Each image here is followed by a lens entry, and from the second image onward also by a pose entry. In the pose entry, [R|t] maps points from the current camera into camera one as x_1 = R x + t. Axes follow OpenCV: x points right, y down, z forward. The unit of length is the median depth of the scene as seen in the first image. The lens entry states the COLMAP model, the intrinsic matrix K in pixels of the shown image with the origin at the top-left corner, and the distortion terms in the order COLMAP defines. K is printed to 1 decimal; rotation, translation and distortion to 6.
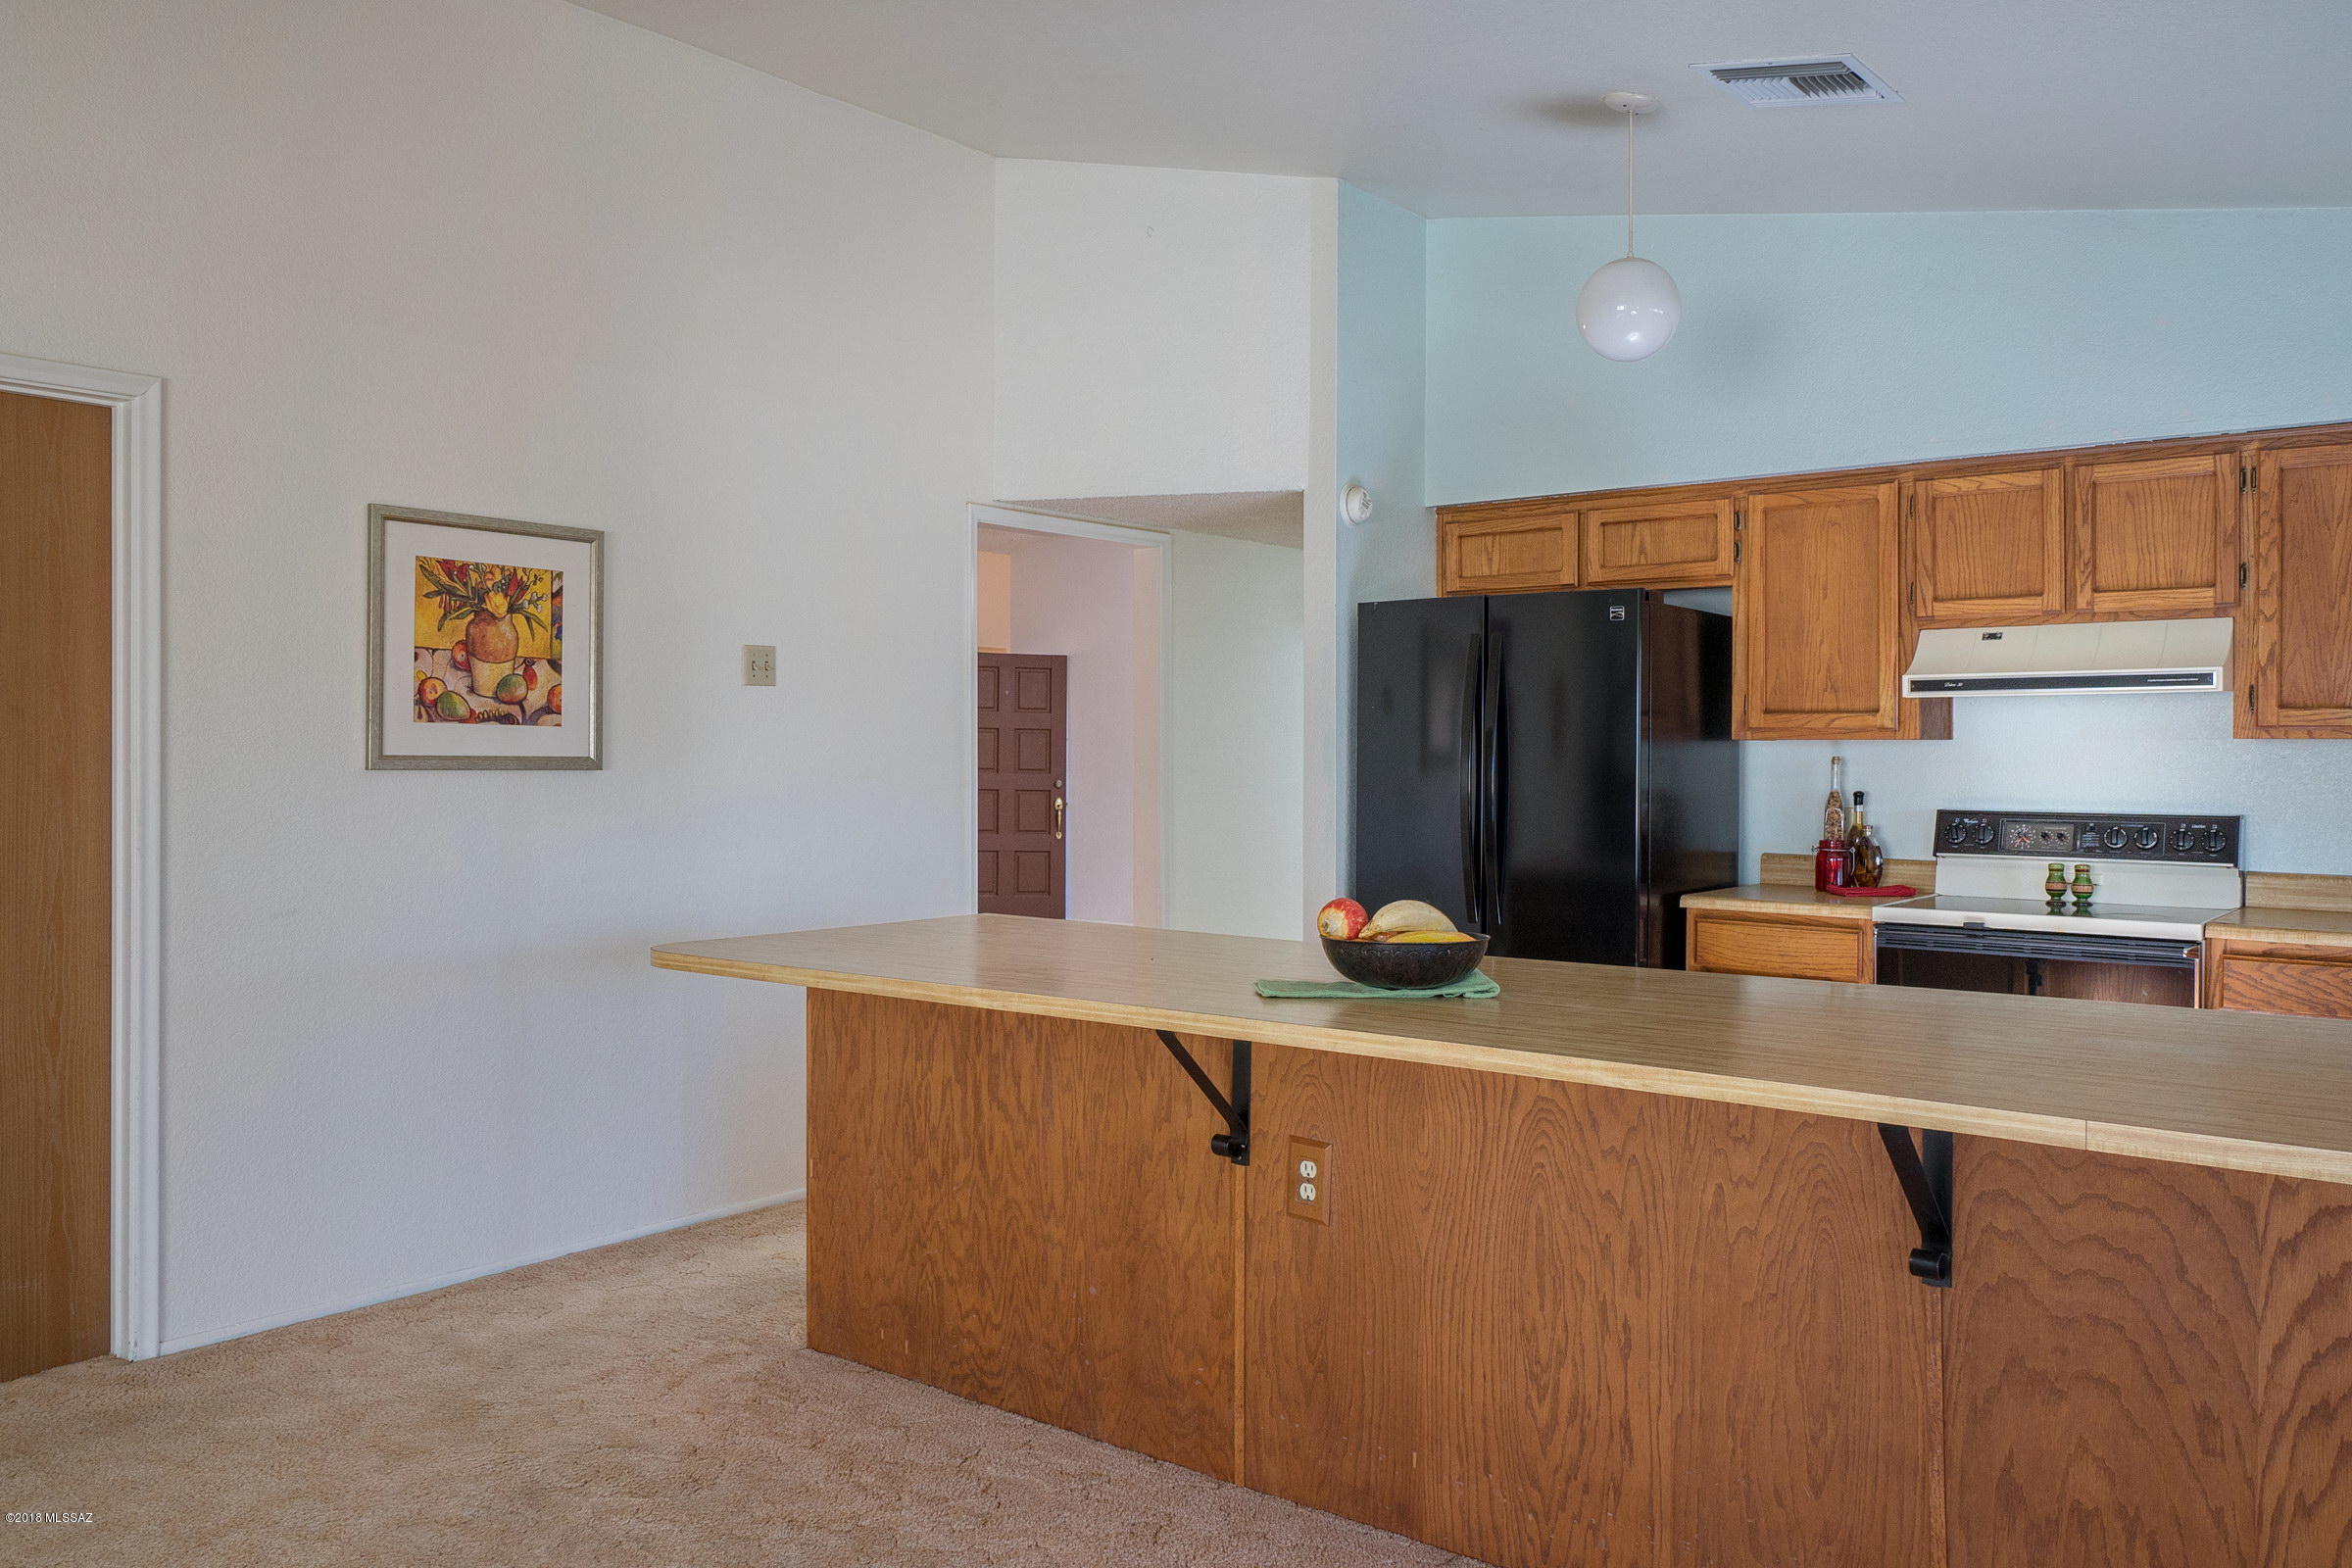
lens RADIAL K [[1784.9, 0, 1157.3], [0, 1784.9, 783.7], [0, 0, 1]] dist [-0.017450, 0.009532]
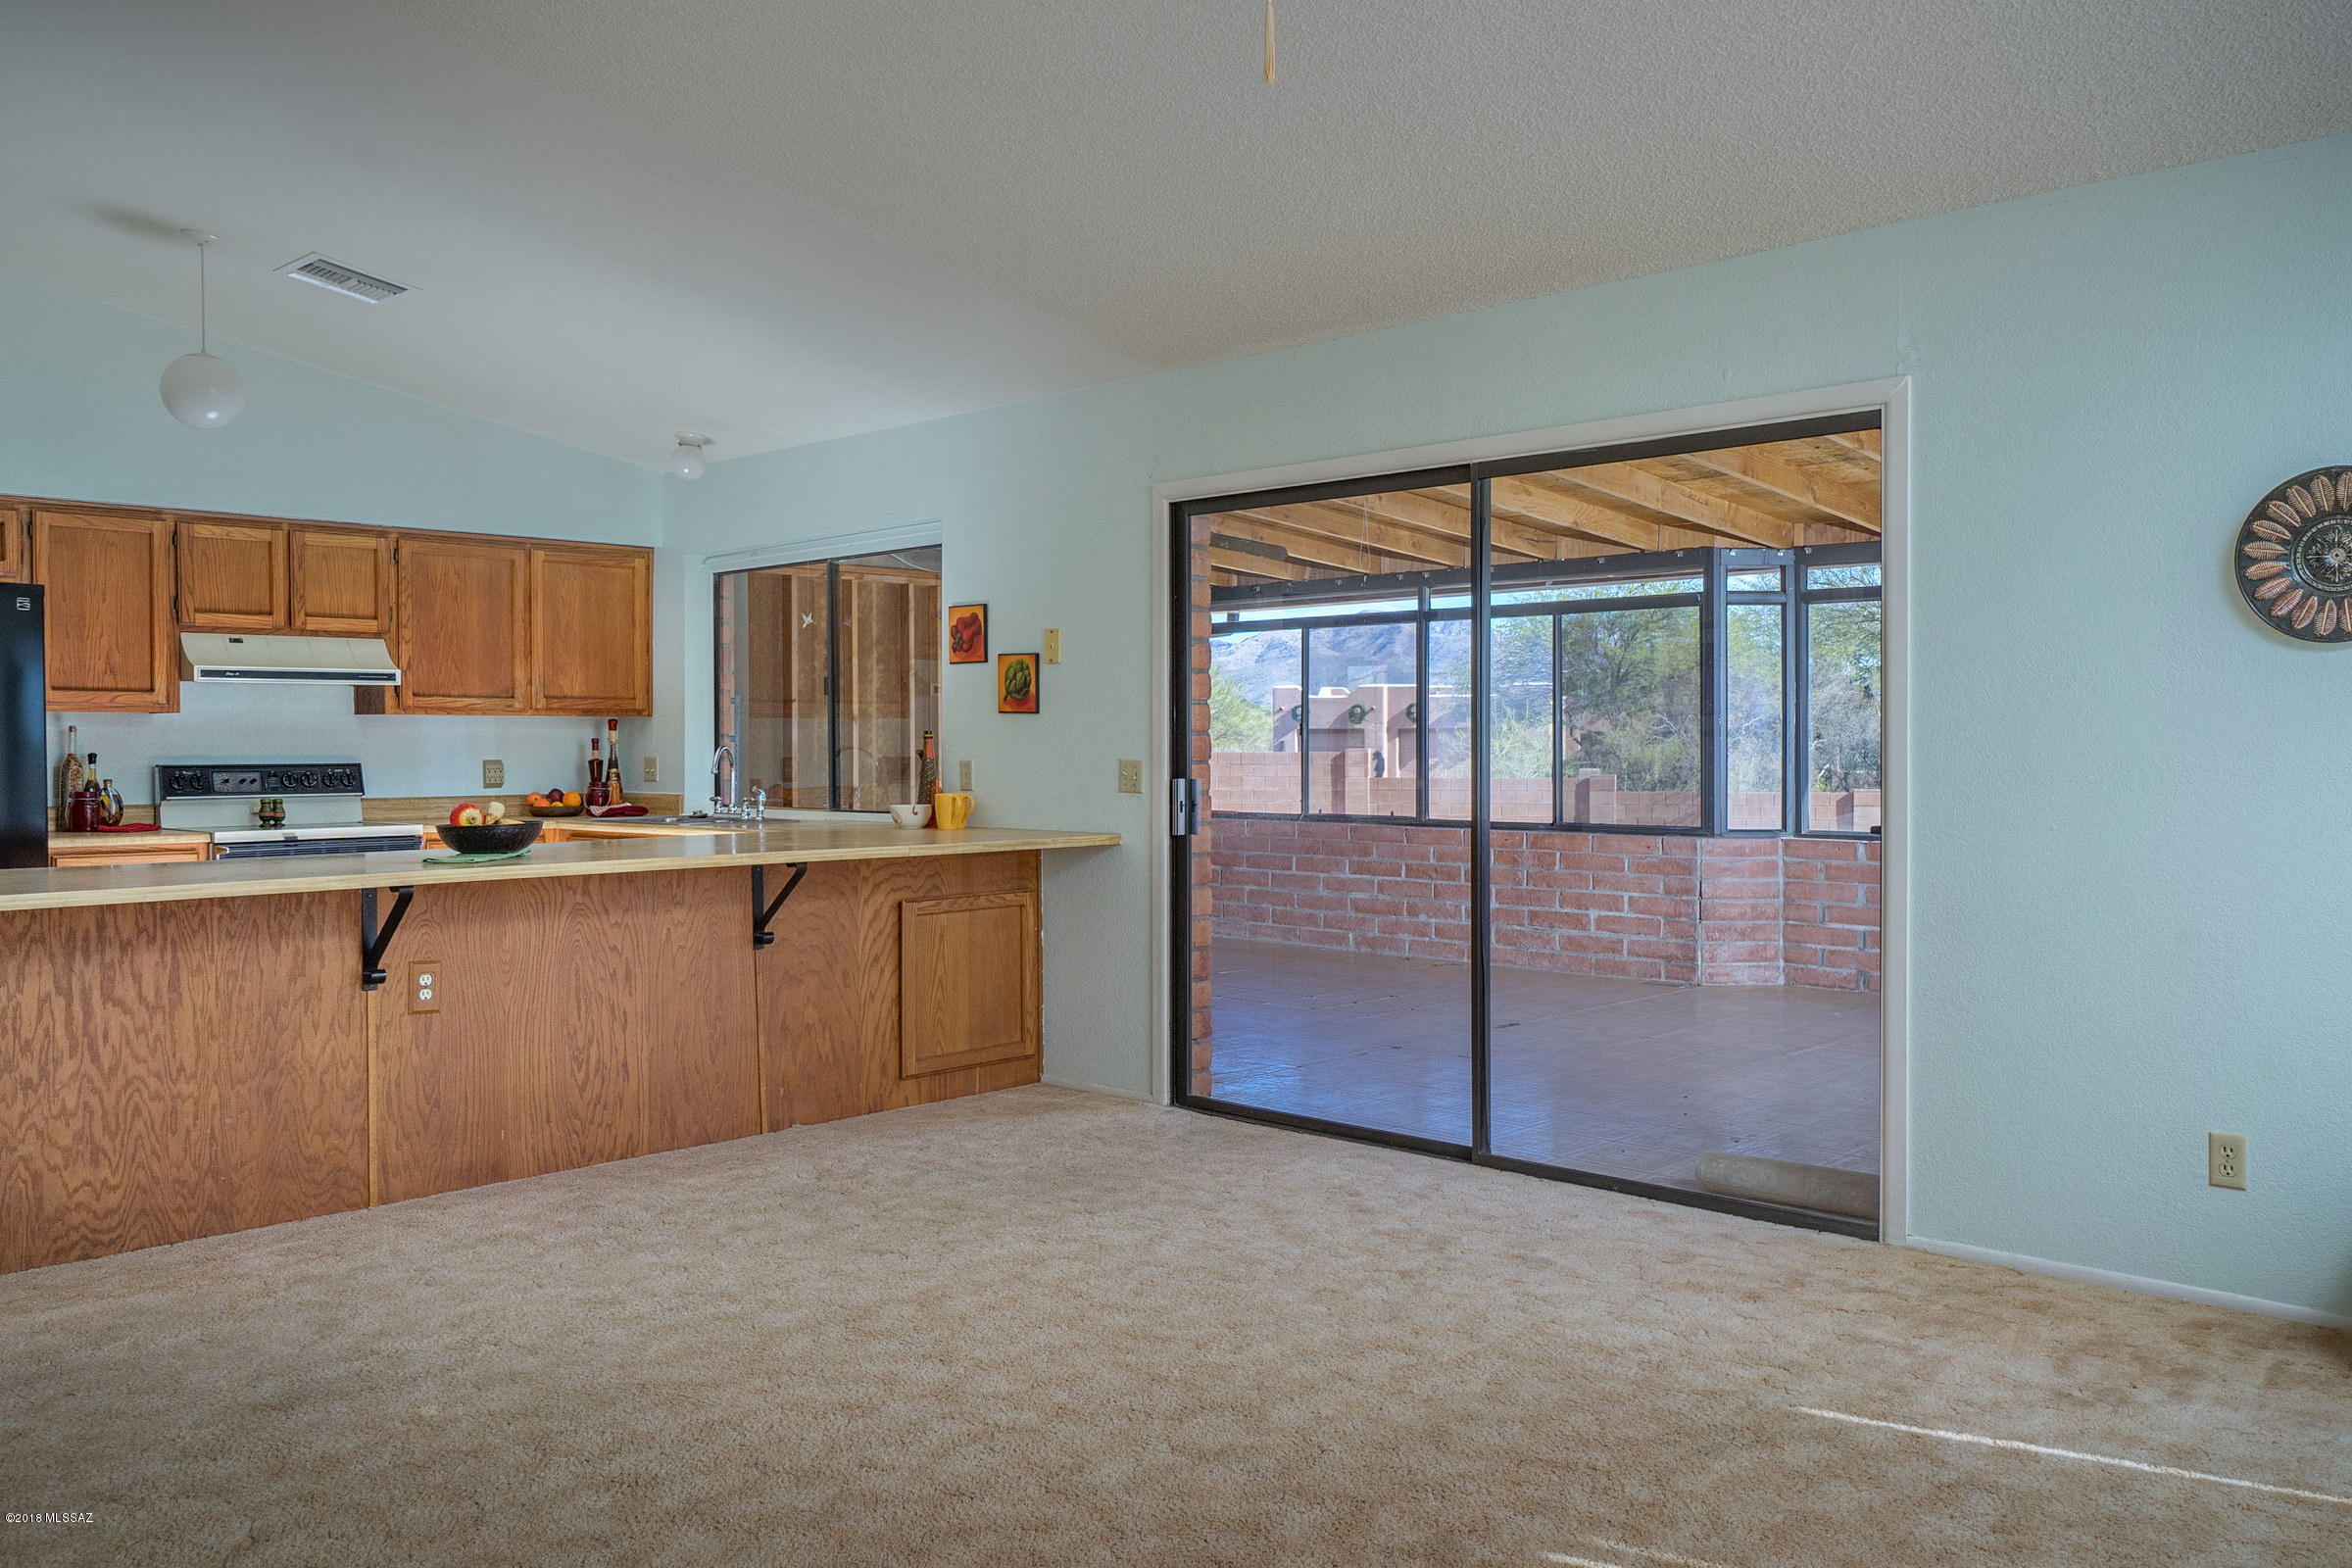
lens RADIAL K [[1784.9, 0, 1154.1], [0, 1784.9, 774.9], [0, 0, 1]] dist [-0.017450, 0.009532]
pose [[0.106669, -0.021707, 0.994058, -1.236250], [0.020183, 0.999603, 0.019663, 0.016250], [-0.994090, 0.017966, 0.107065, 0.170635]]
